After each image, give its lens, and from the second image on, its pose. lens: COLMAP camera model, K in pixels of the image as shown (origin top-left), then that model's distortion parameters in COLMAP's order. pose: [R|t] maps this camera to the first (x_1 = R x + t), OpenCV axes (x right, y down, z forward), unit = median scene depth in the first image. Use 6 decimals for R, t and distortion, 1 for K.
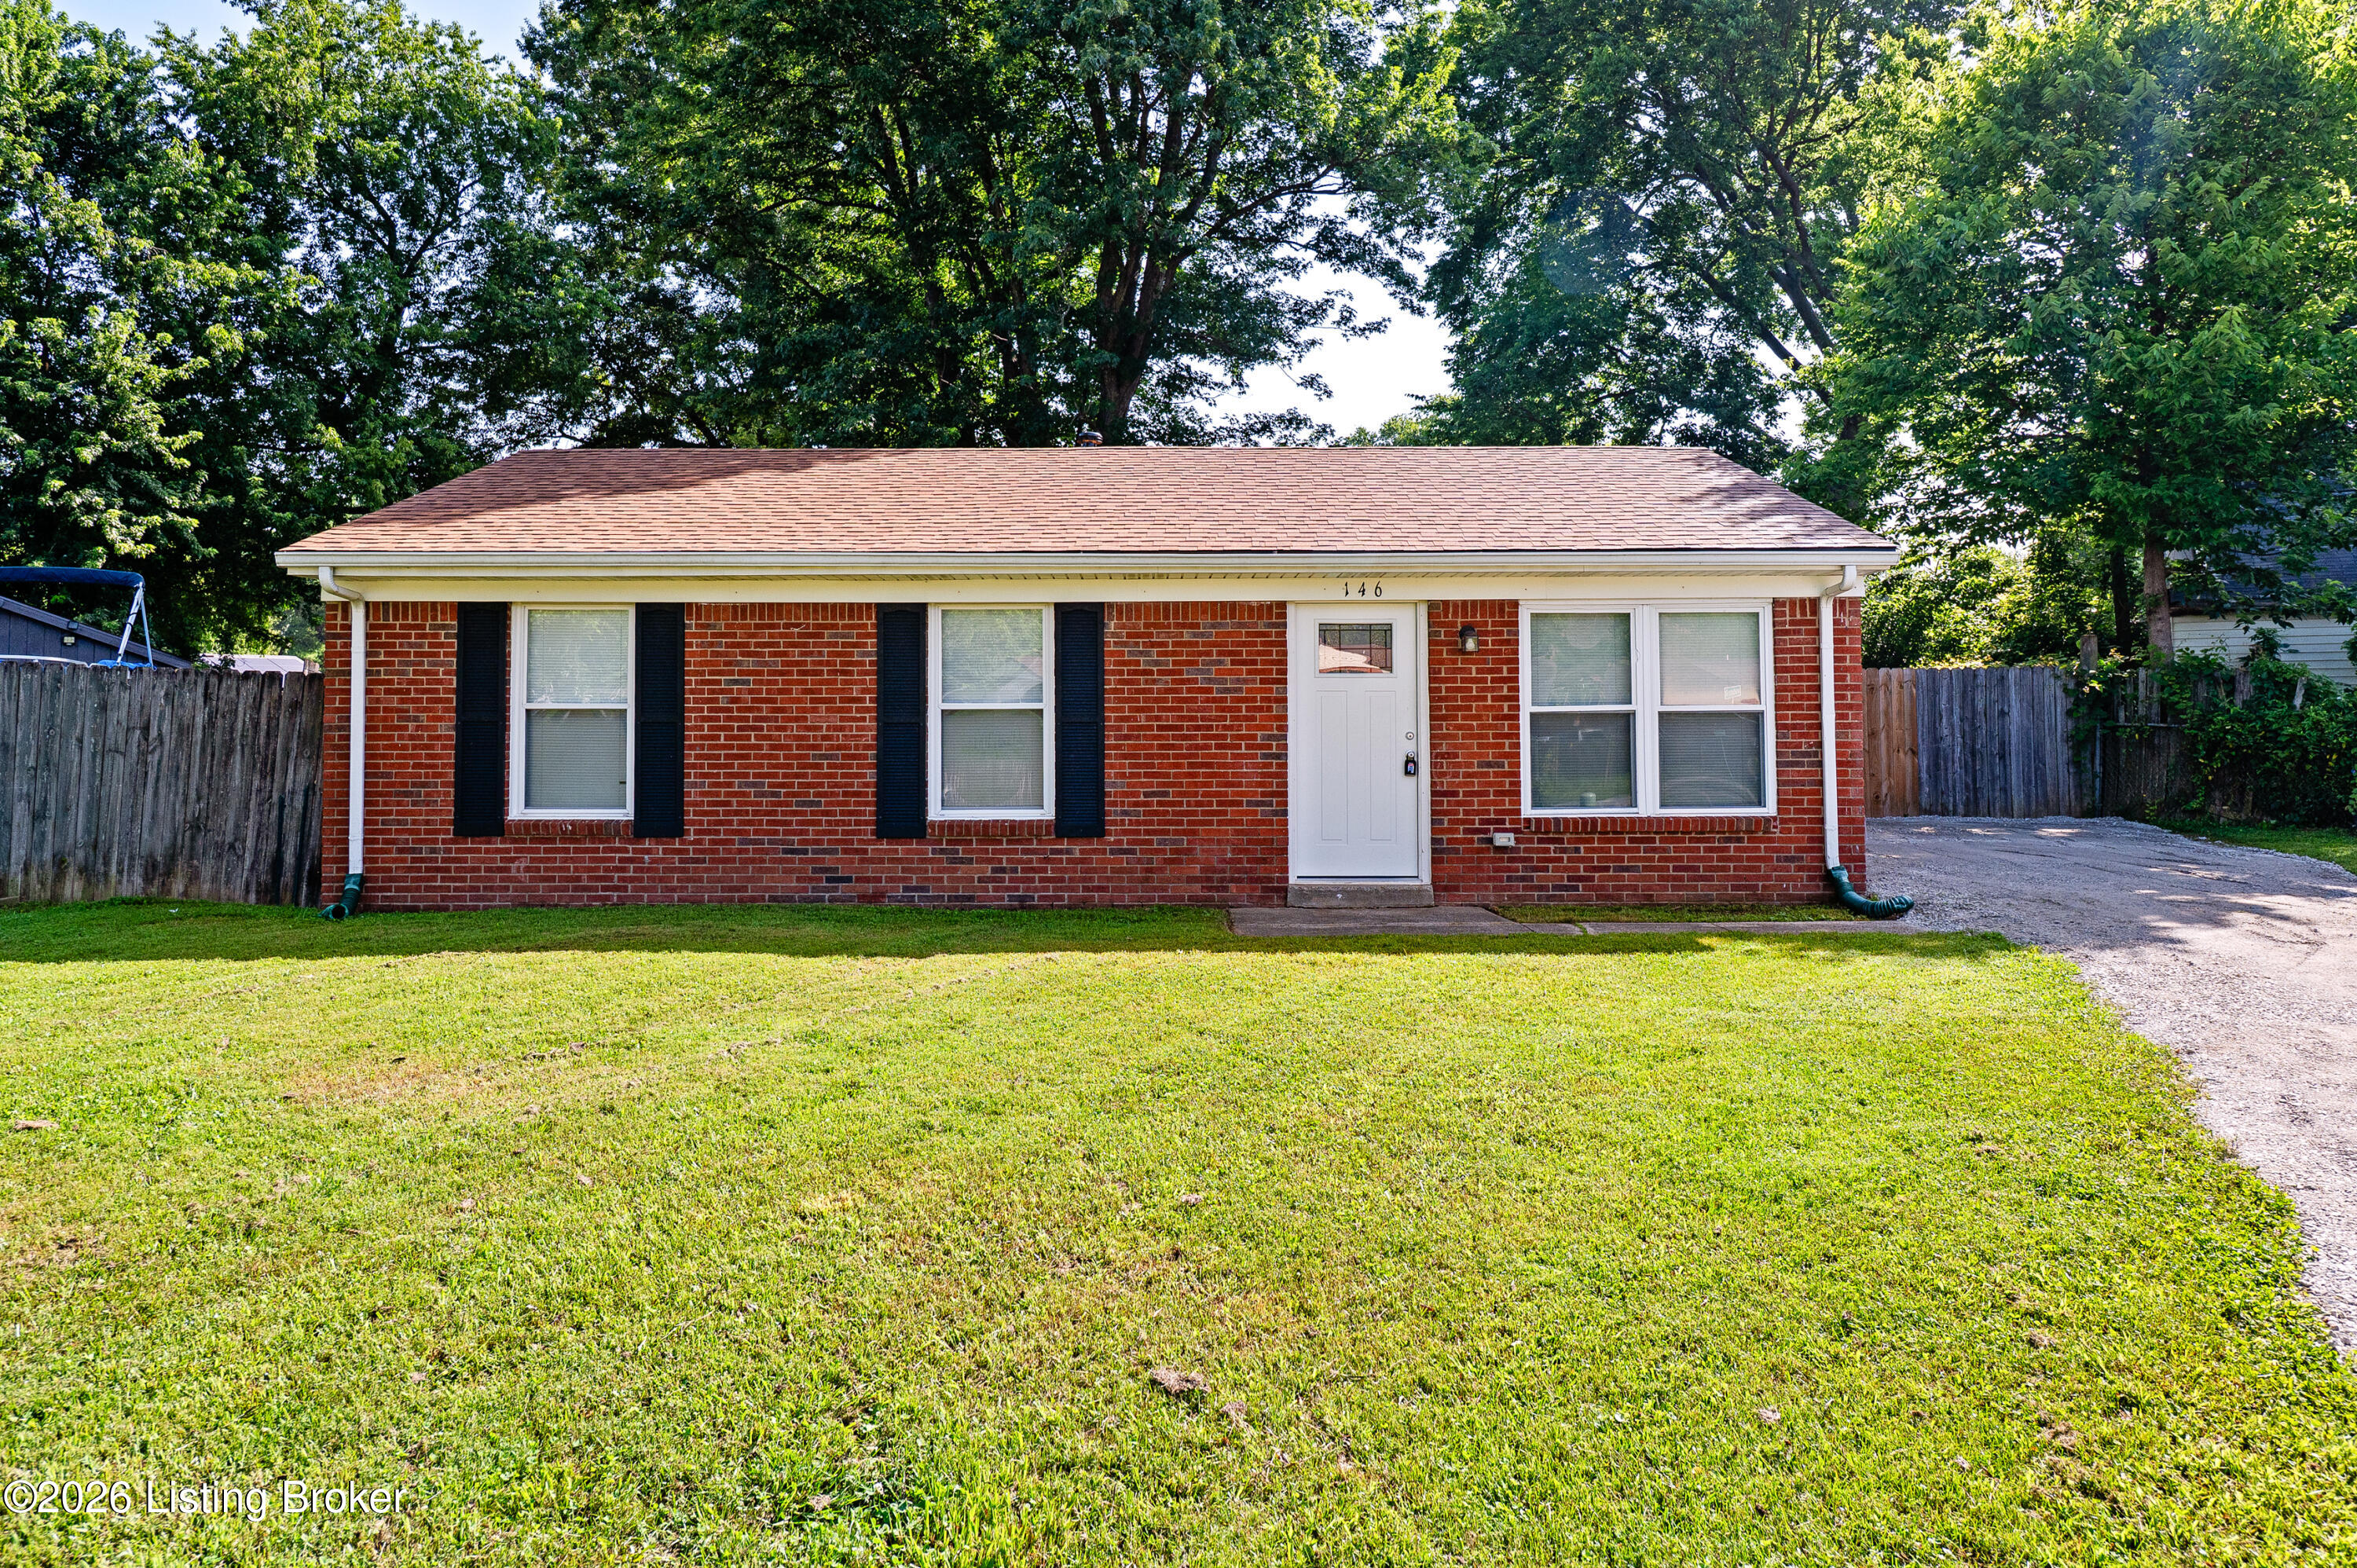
lens RADIAL K [[1758.2, 0, 1411.7], [0, 1758.2, 711.8], [0, 0, 1]] dist [0.006710, -0.007409]
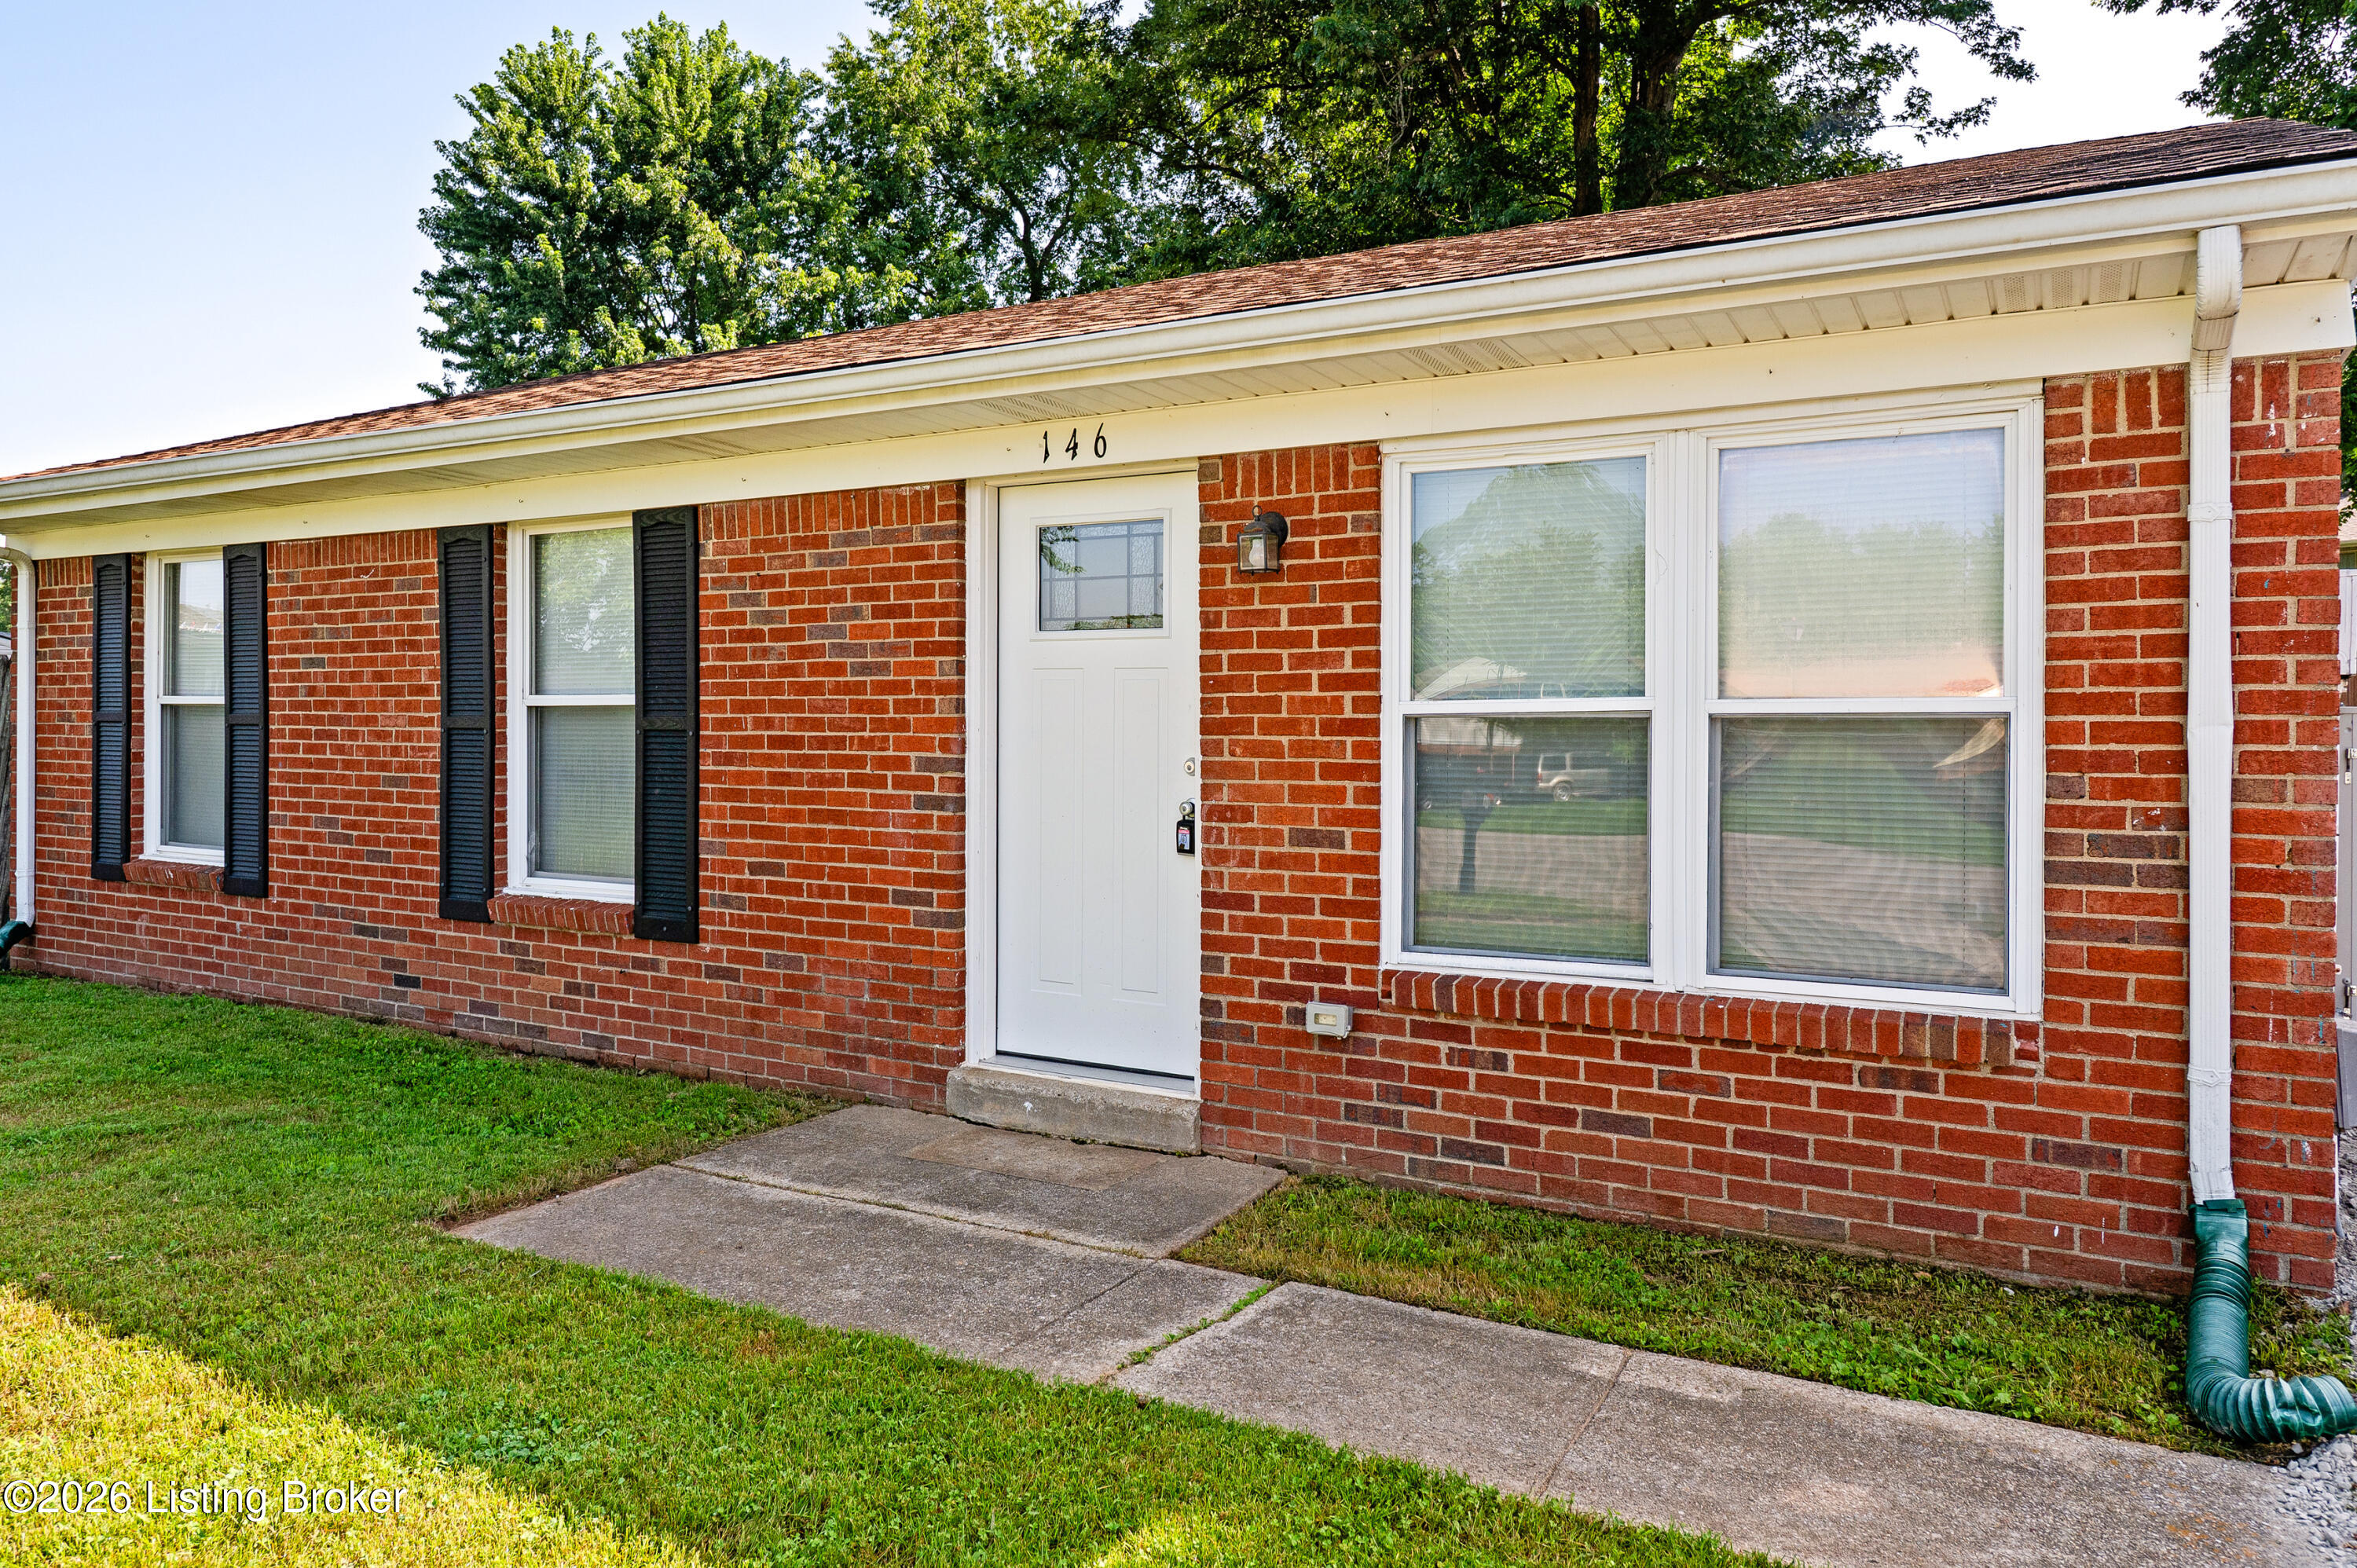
lens RADIAL K [[1937.9, 0, 1121.0], [0, 1937.9, 786.4], [0, 0, 1]] dist [-0.005108, -0.011651]
pose [[0.837816, 0.024955, -0.545382, 0.255346], [-0.007430, 0.999383, 0.034316, 0.001861], [0.545902, -0.024698, 0.837485, 0.576047]]
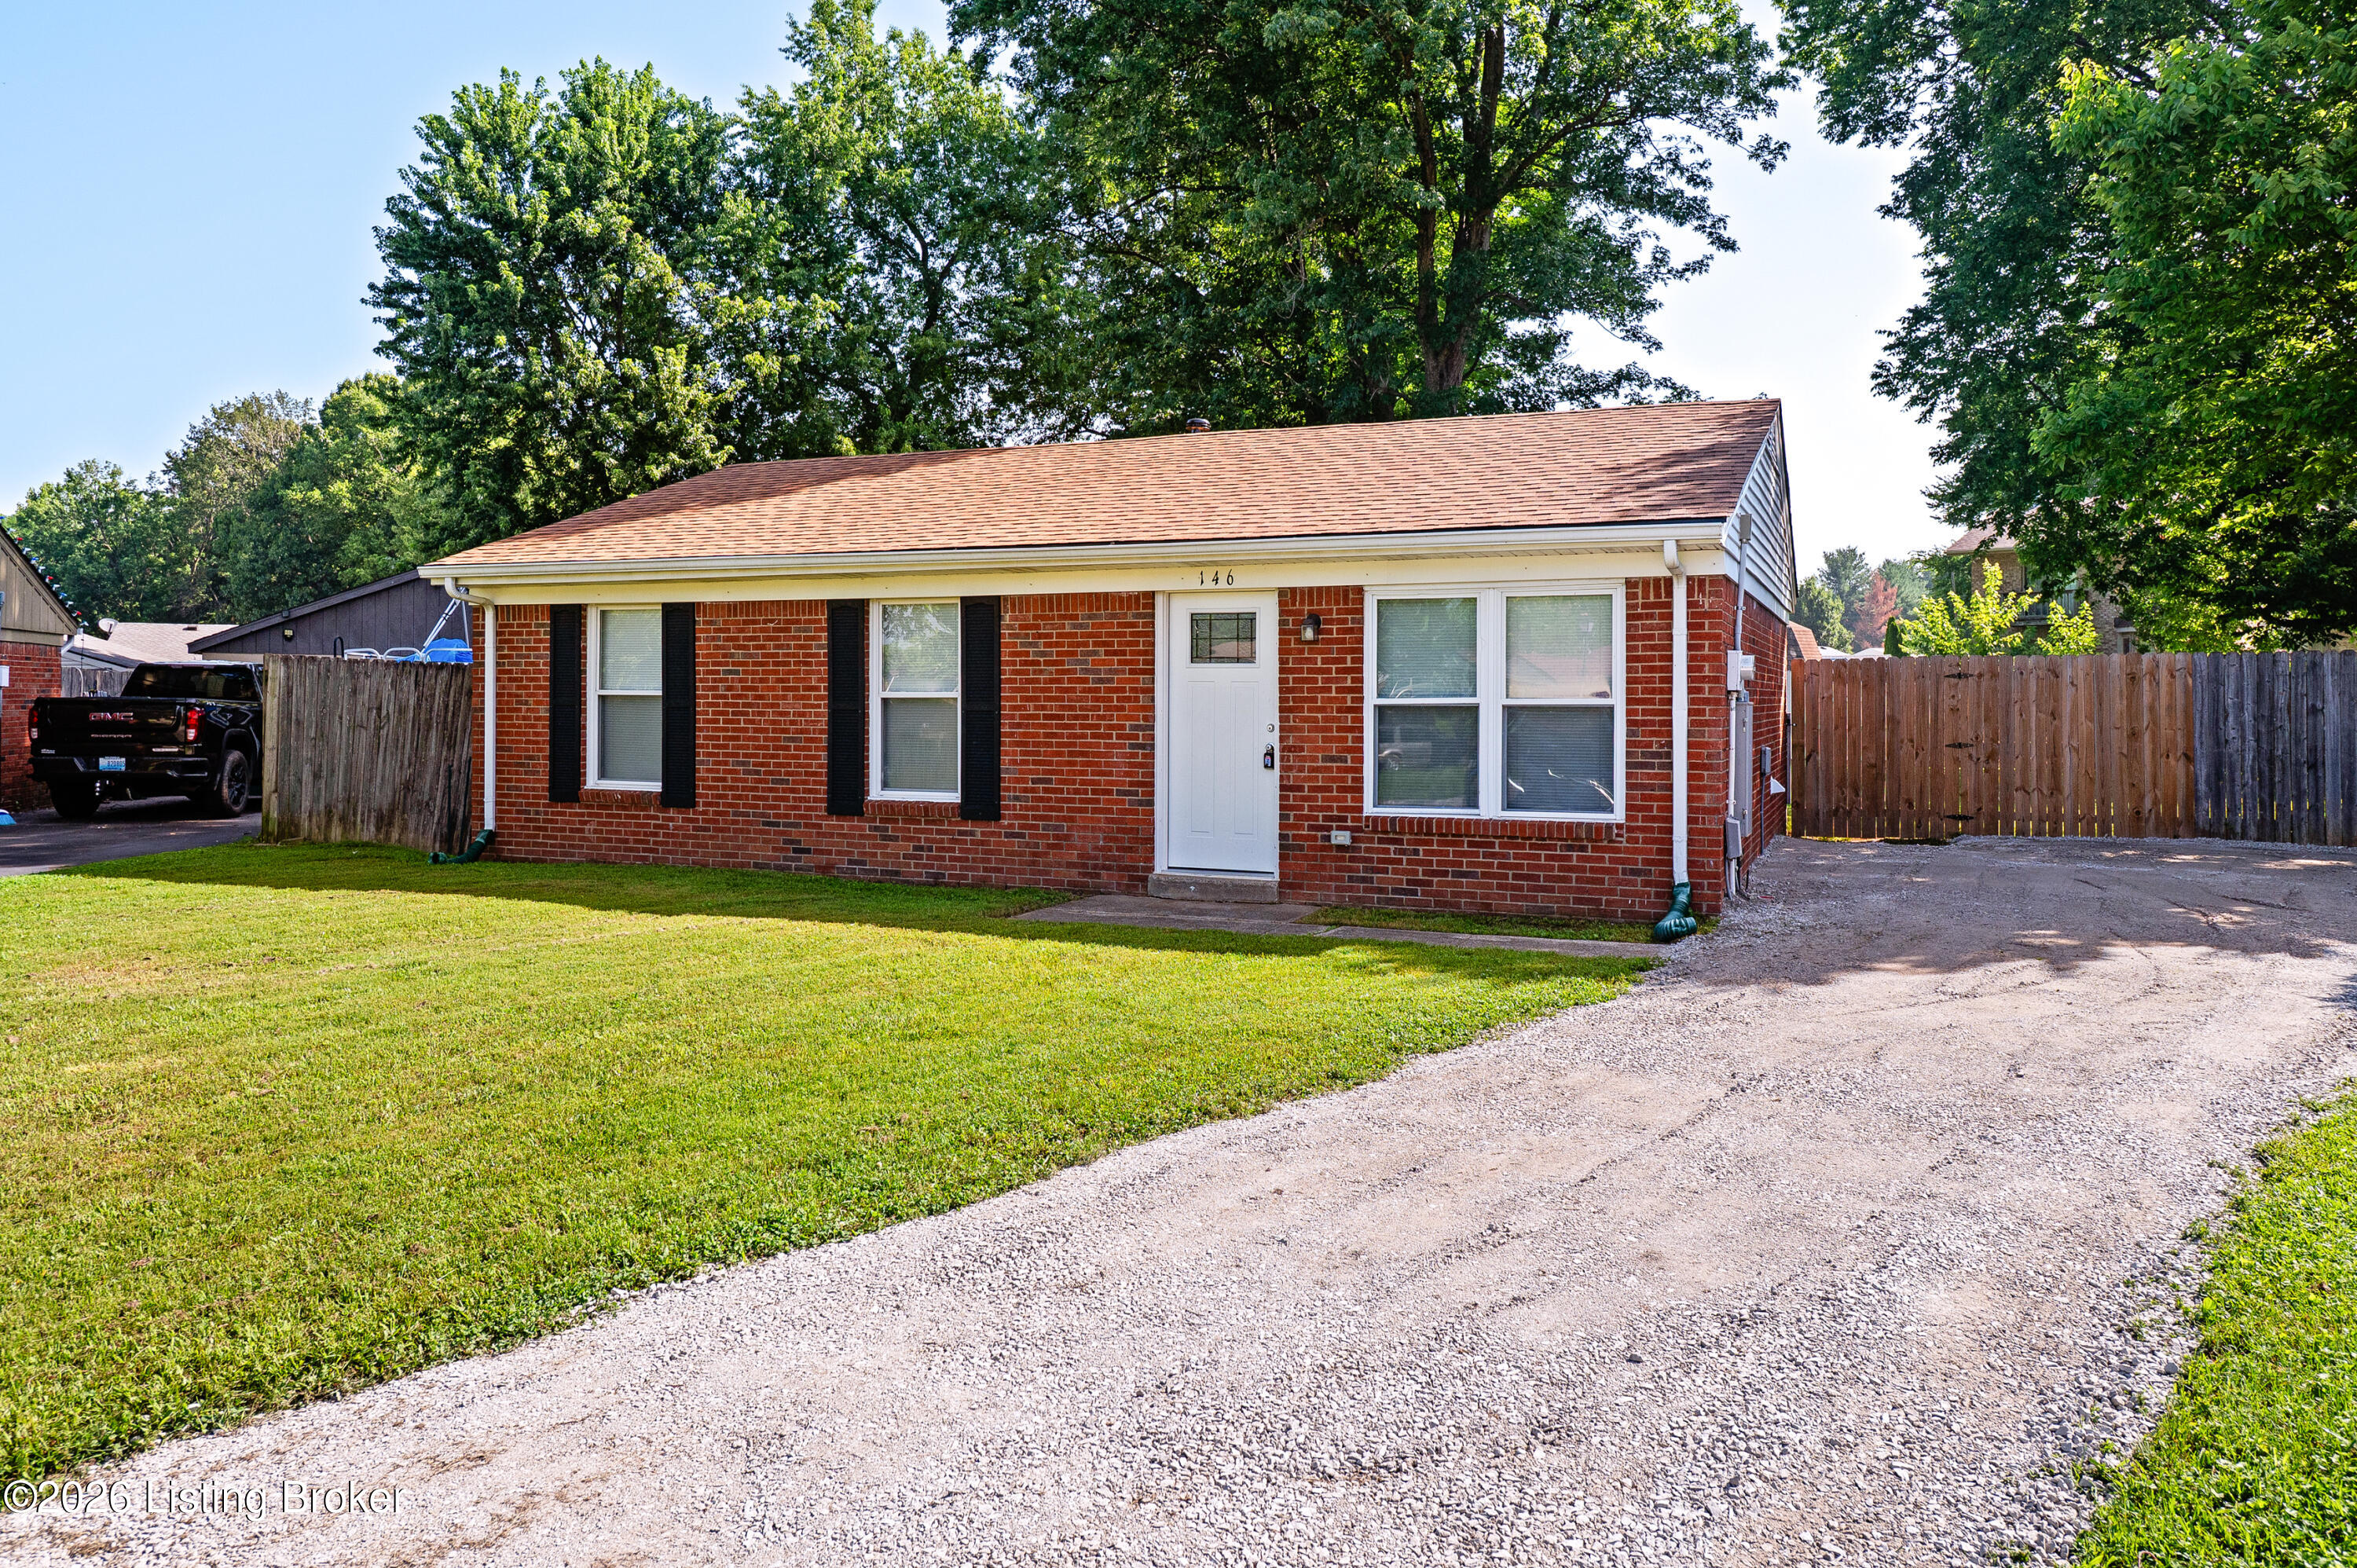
lens RADIAL K [[1908.5, 0, 1178.5], [0, 1908.5, 784.0], [0, 0, 1]] dist [-0.000224, 0.000137]
pose [[0.894838, 0.026688, -0.445593, 0.425211], [-0.006555, 0.998889, 0.046665, -0.004238], [0.446343, -0.038837, 0.894019, 0.033980]]
